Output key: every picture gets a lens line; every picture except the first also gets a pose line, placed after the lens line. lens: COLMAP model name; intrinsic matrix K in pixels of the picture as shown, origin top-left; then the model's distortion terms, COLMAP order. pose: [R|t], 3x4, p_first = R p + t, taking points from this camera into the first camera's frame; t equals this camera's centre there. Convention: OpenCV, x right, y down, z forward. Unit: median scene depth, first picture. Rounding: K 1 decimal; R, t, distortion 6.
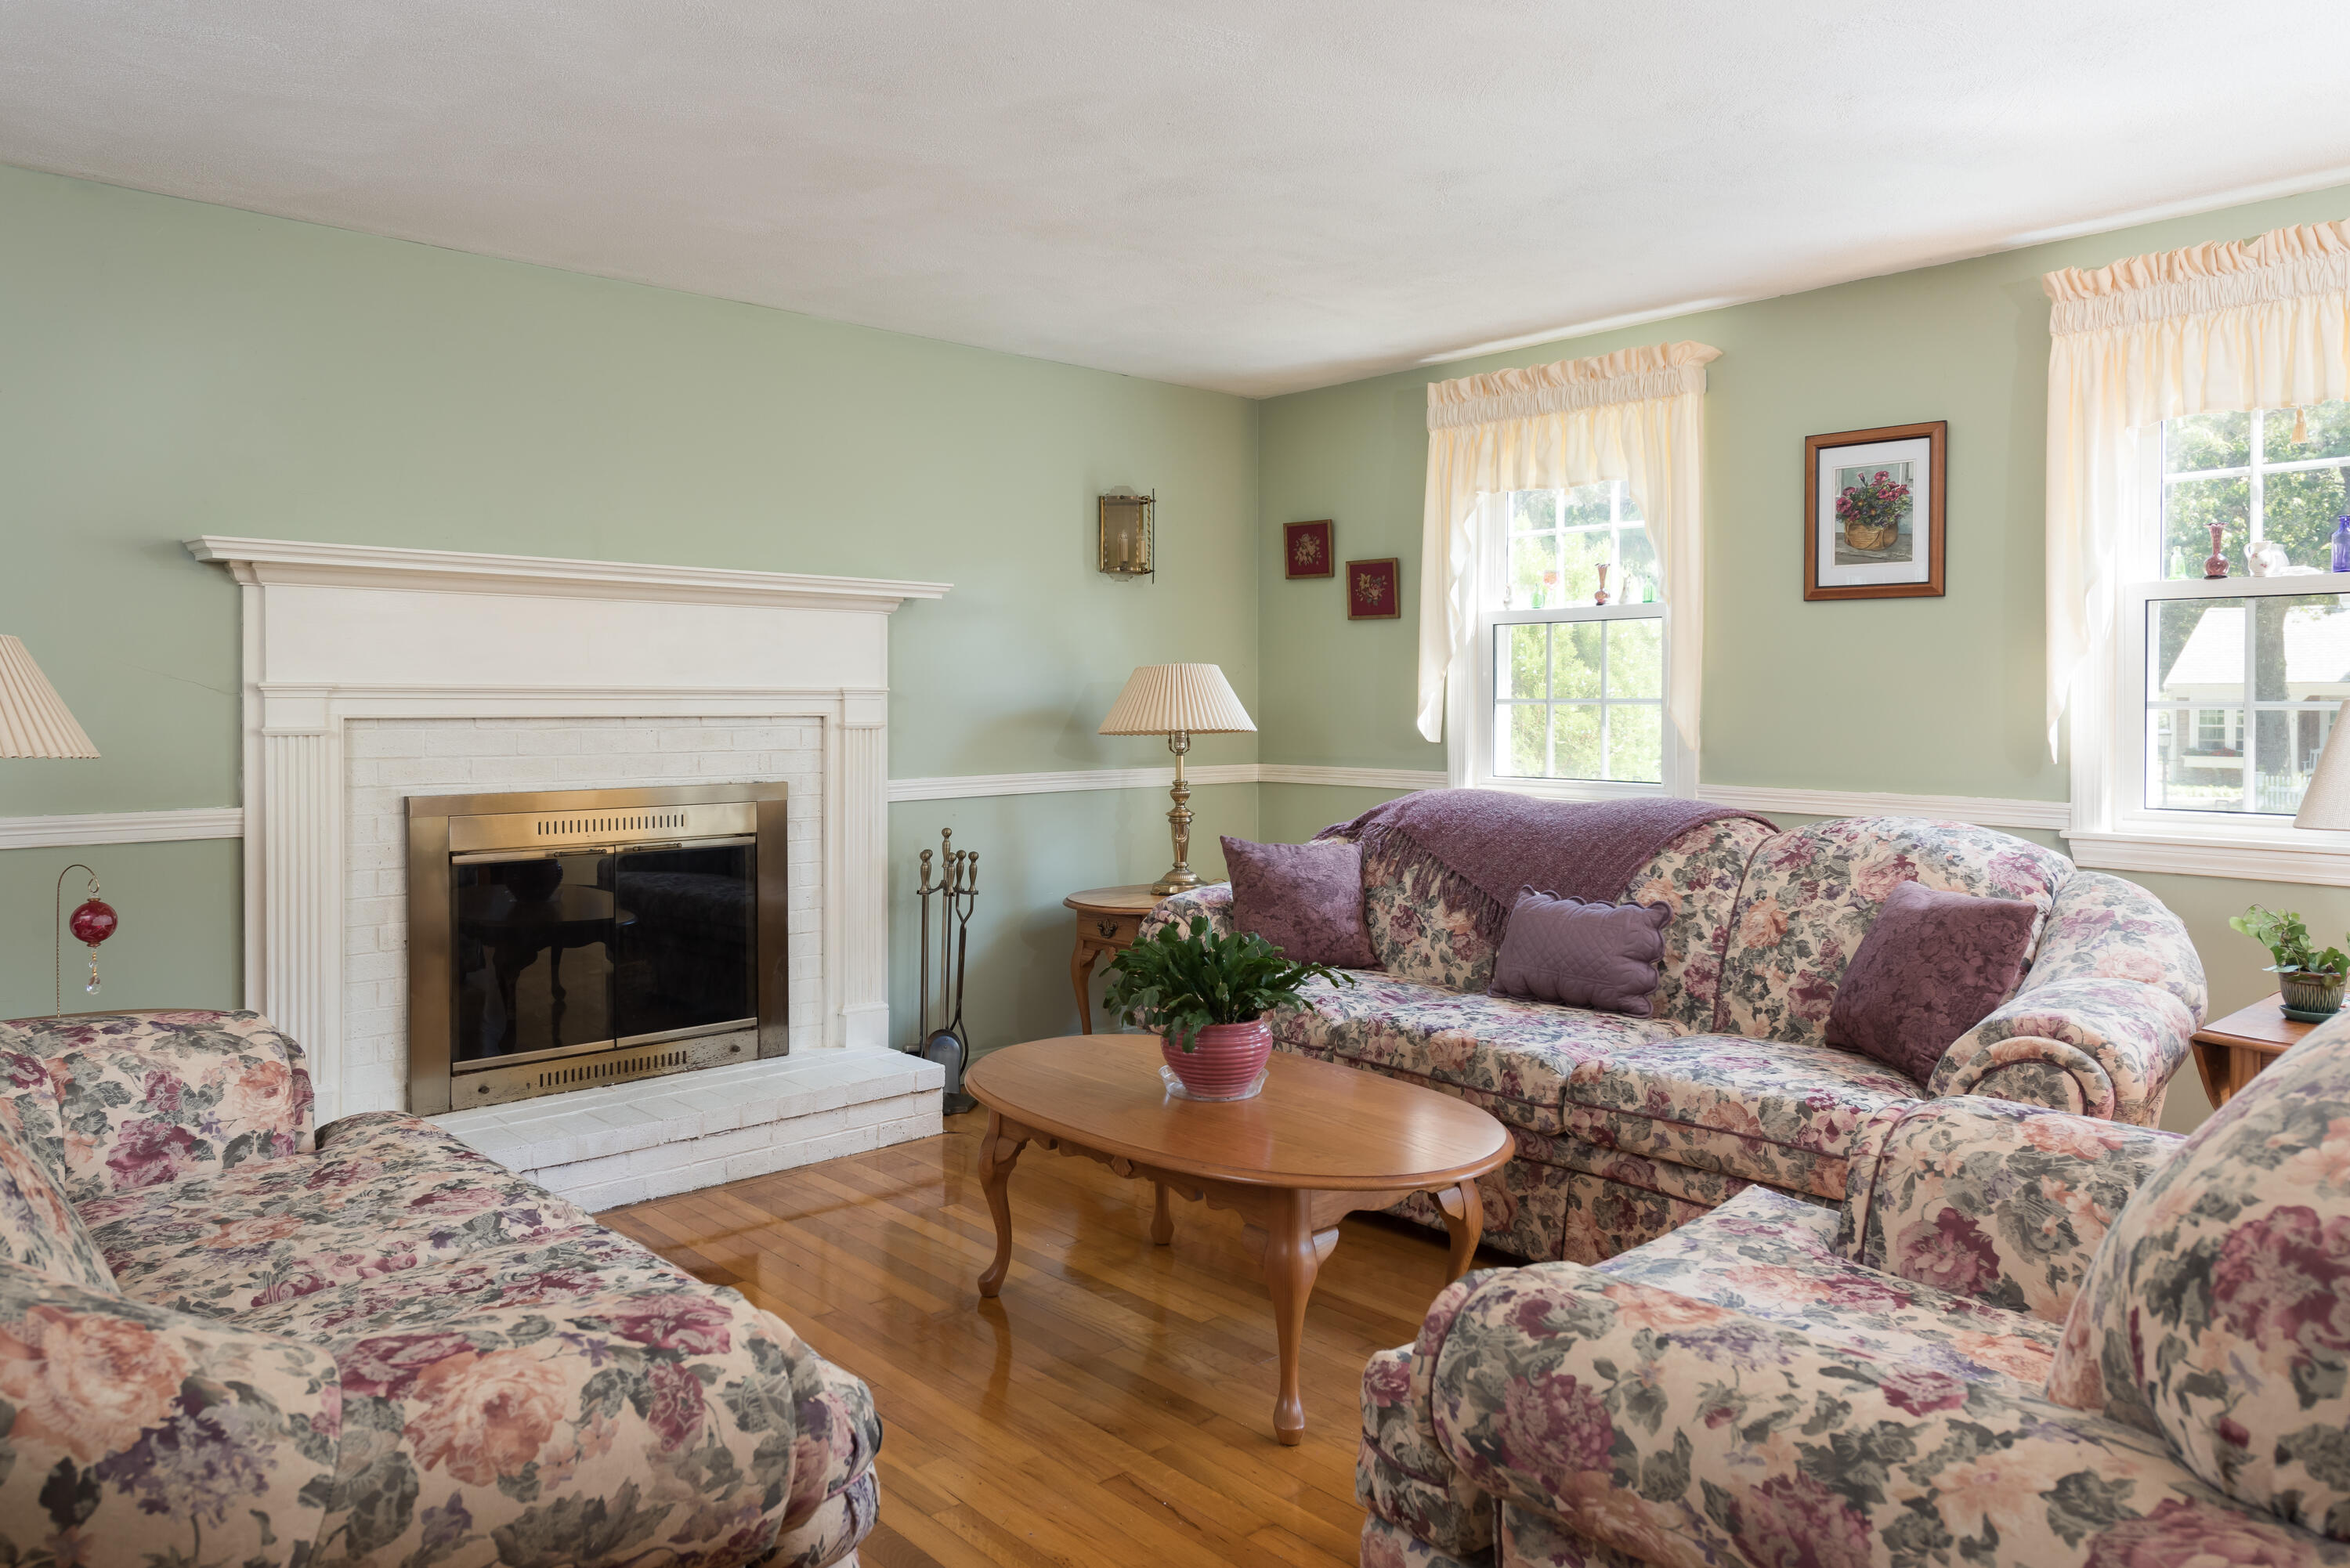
lens RADIAL K [[1580.3, 0, 1184.3], [0, 1580.3, 775.2], [0, 0, 1]] dist [0.005198, -0.001844]
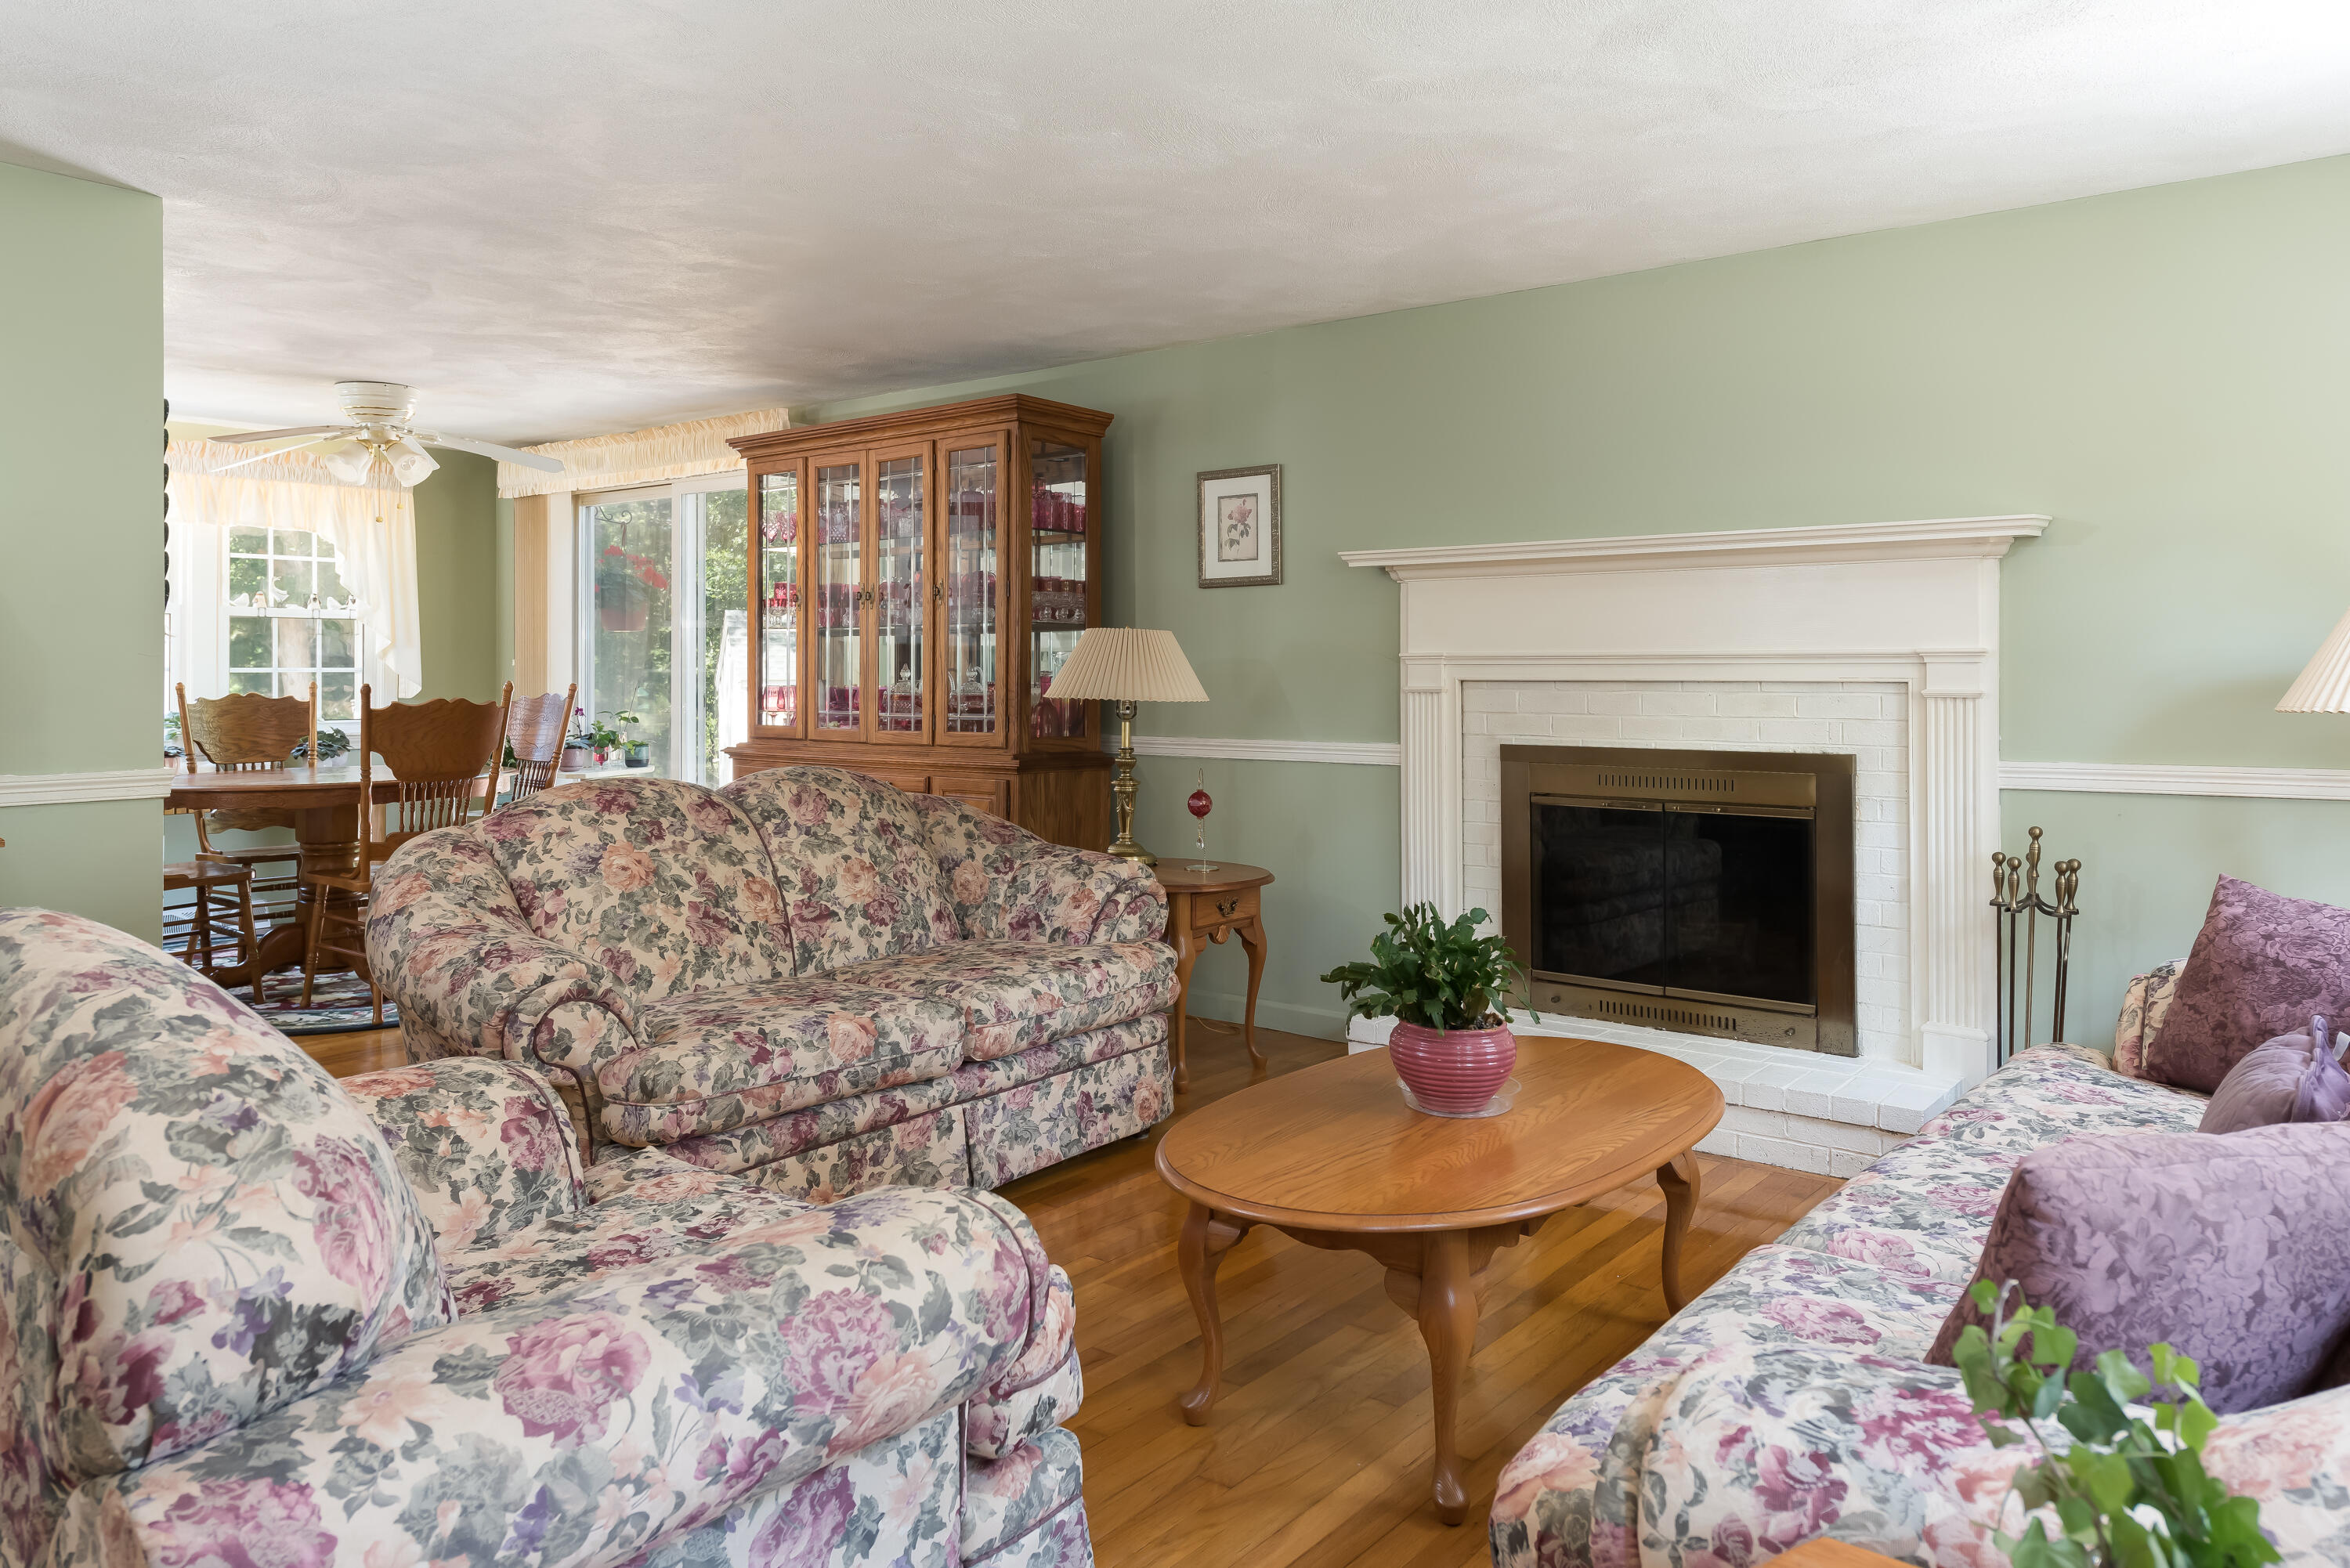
lens RADIAL K [[1580.3, 0, 1184.9], [0, 1580.3, 782.5], [0, 0, 1]] dist [0.005198, -0.001844]
pose [[0.130062, 0.071499, -0.988925, 0.609709], [-0.042902, 0.996868, 0.066431, -0.024614], [0.990577, 0.033787, 0.132722, 0.514027]]
